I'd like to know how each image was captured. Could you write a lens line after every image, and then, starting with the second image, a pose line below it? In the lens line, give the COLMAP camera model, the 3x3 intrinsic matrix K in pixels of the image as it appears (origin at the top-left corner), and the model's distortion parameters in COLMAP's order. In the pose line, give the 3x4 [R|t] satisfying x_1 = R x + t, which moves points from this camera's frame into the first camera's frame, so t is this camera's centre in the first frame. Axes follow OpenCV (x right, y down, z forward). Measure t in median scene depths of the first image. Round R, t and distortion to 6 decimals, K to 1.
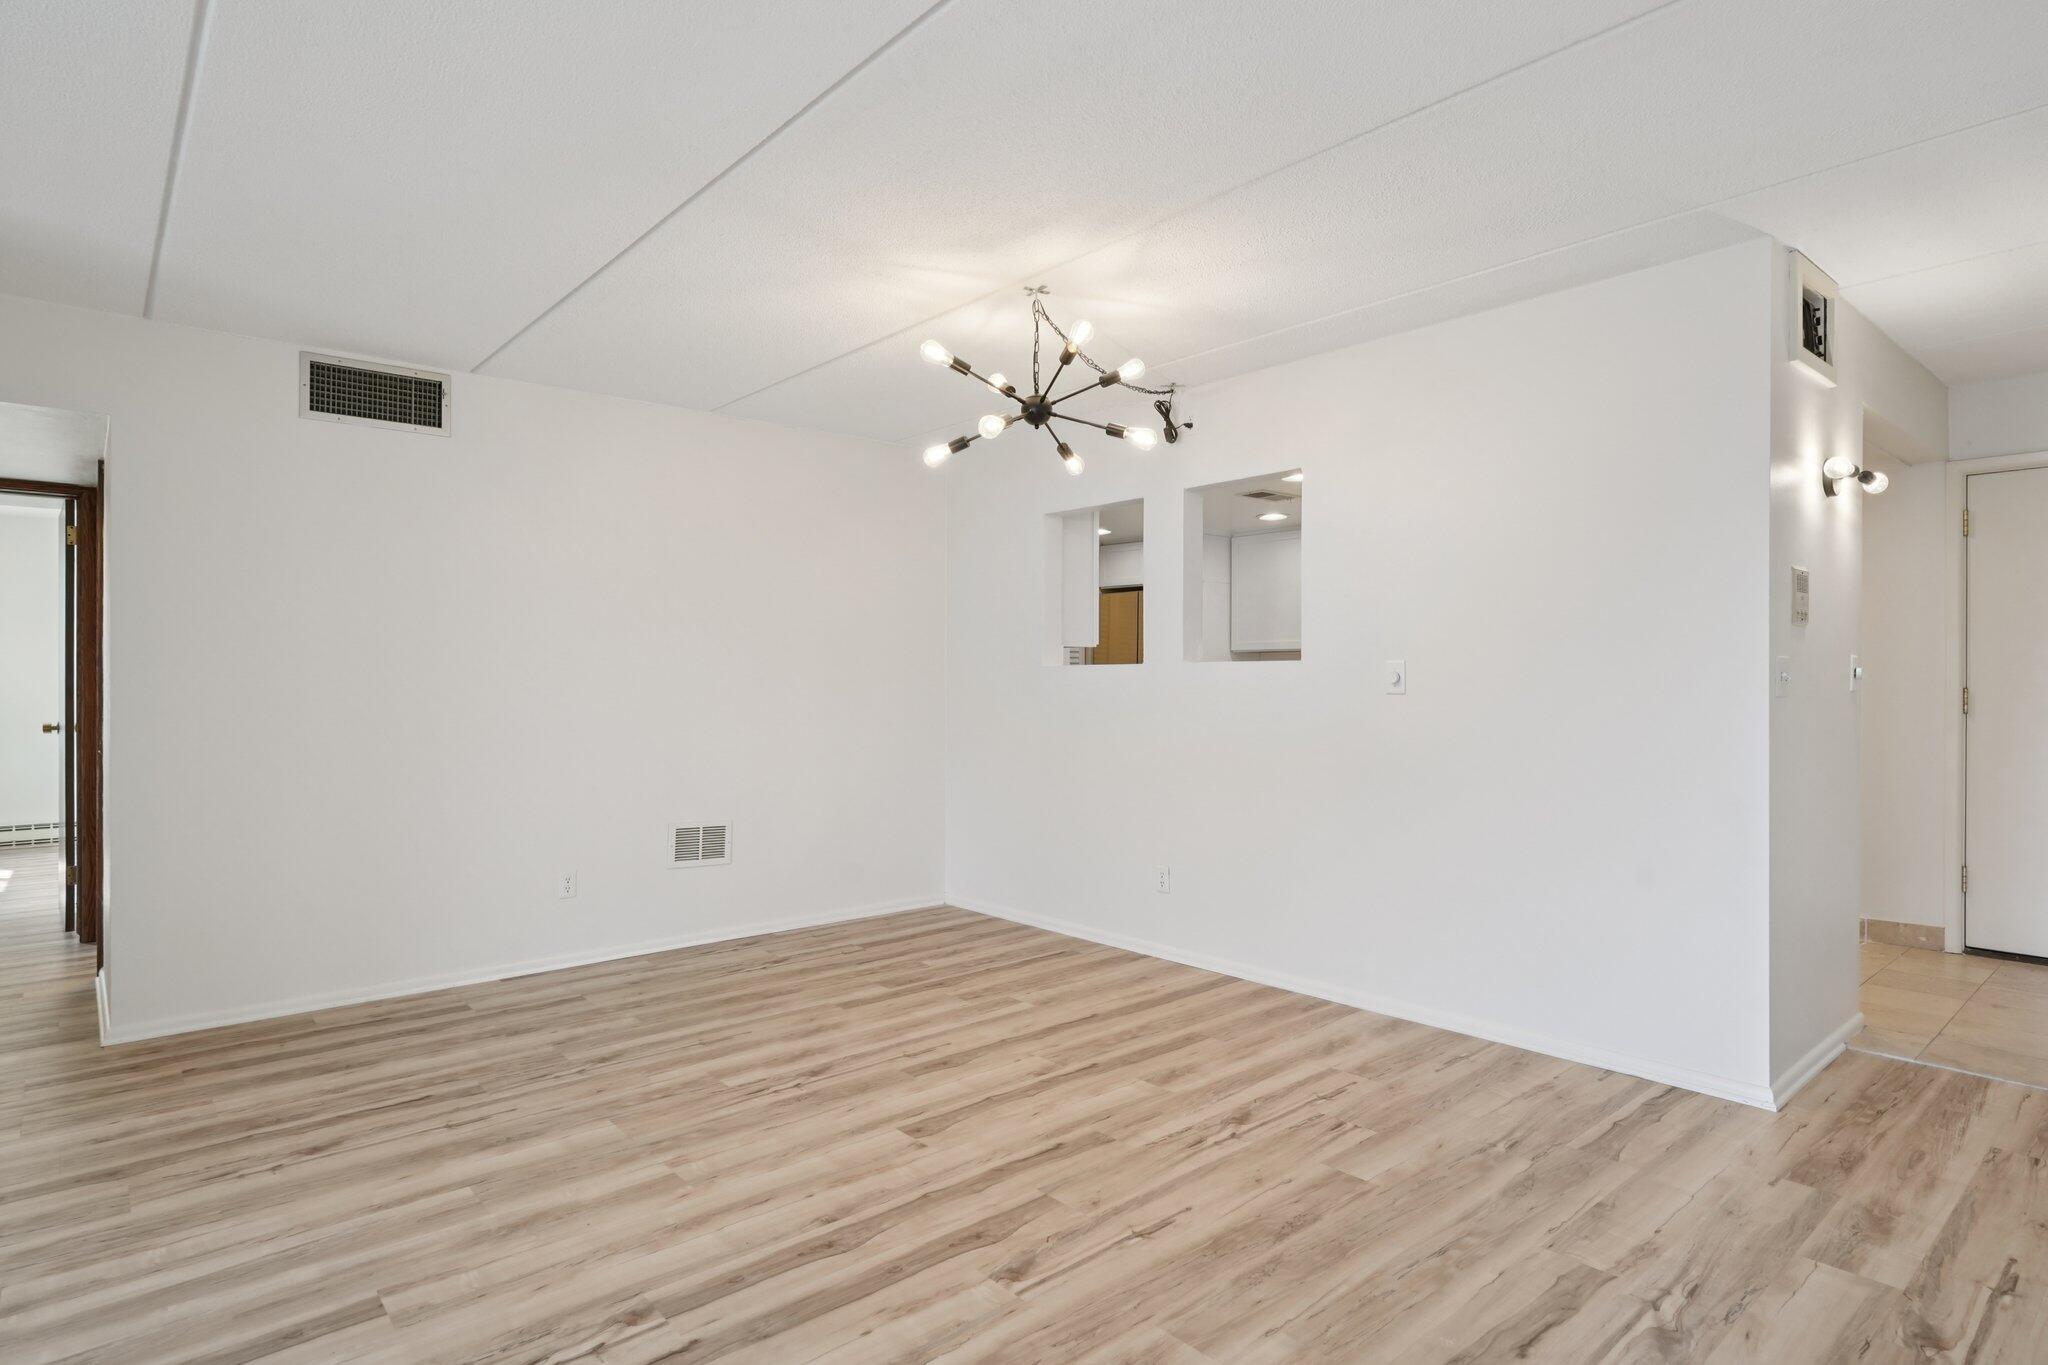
lens RADIAL K [[1092.4, 0, 1005.1], [0, 1092.4, 680.0], [0, 0, 1]] dist [-0.015864, 0.007271]
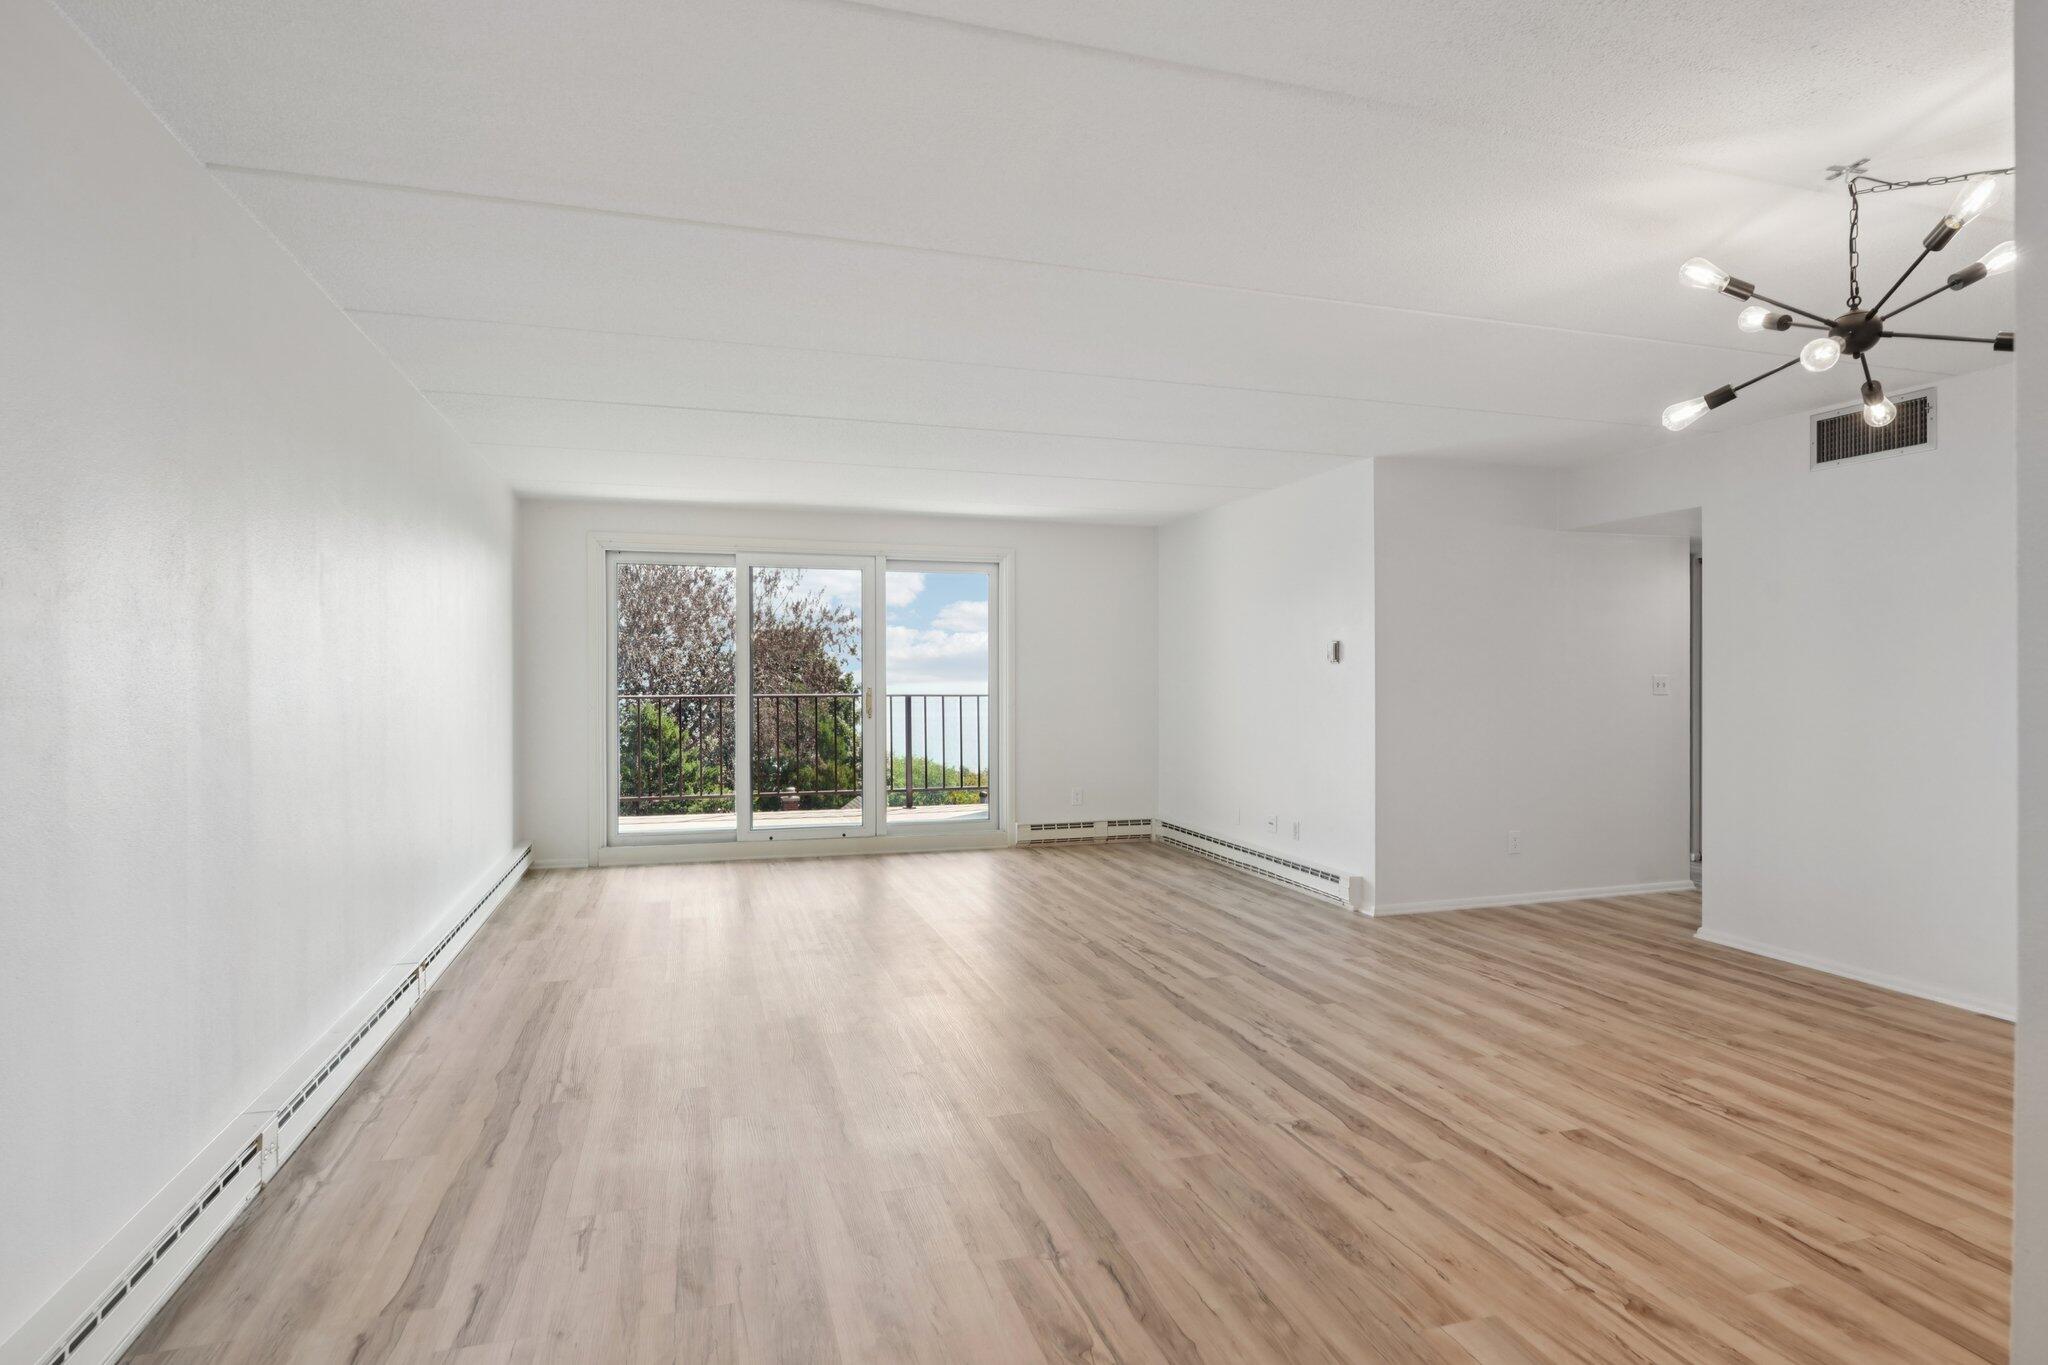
lens RADIAL K [[1091.8, 0, 1035.1], [0, 1091.8, 675.7], [0, 0, 1]] dist [-0.002414, 0.001326]
pose [[-0.394639, 0.003980, -0.918828, 1.064061], [0.000252, 0.999991, 0.004224, -0.028458], [0.918836, 0.001436, -0.394636, 0.922074]]
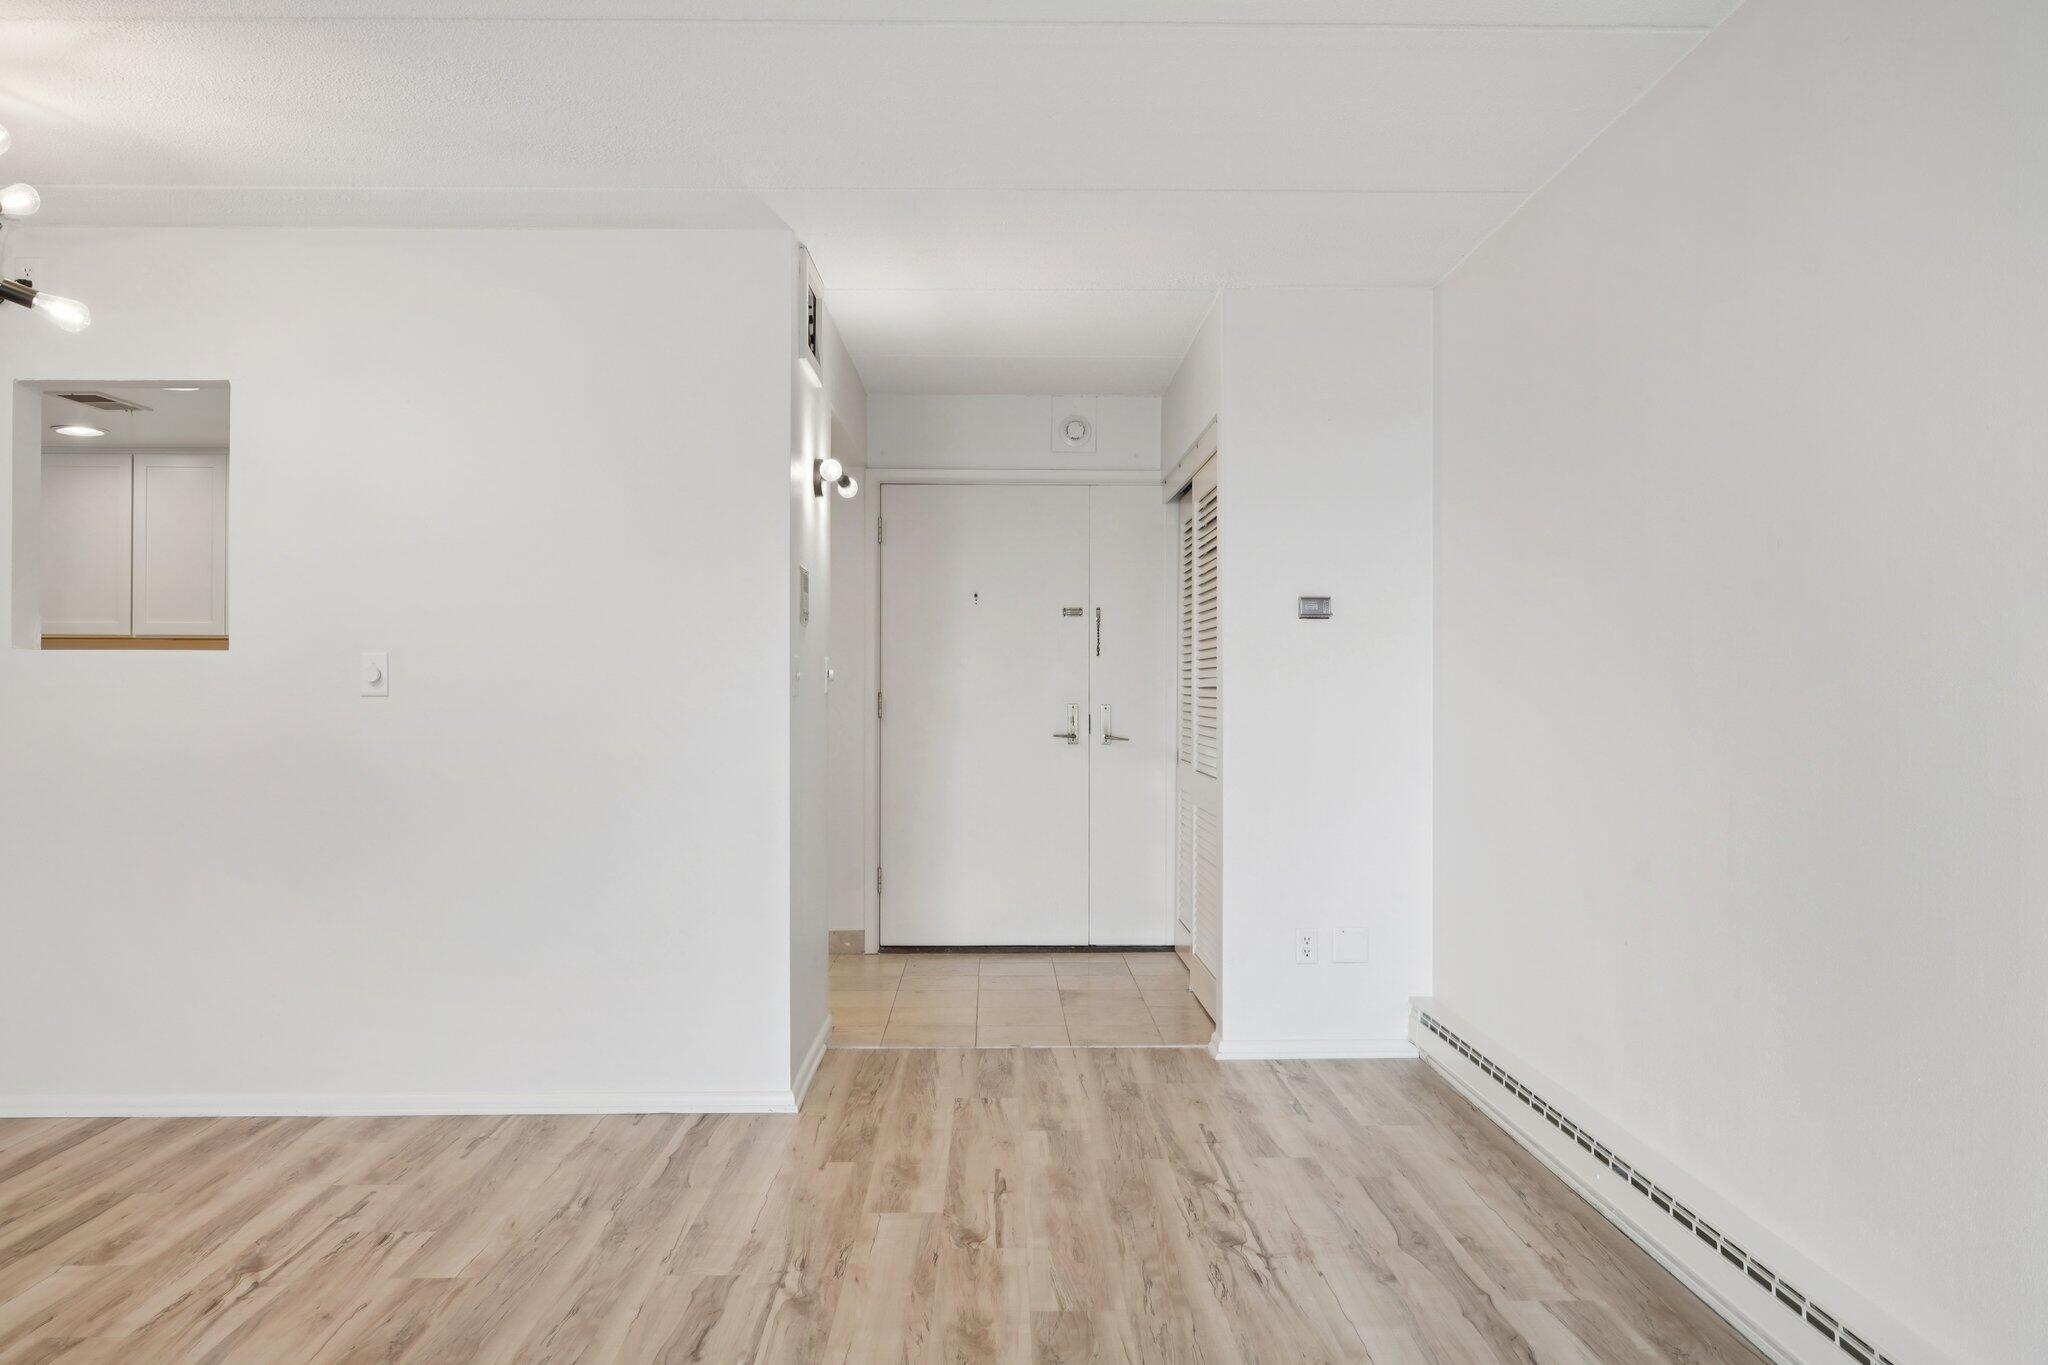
lens RADIAL K [[1594.2, 0, 1024.0], [0, 1594.2, 682.5], [0, 0, 1]] dist [0.009799, -0.001766]
pose [[0.636597, 0.008122, 0.771154, -0.293059], [-0.002795, 0.999962, -0.008224, 0.015528], [-0.771192, 0.003080, 0.636595, -0.094530]]
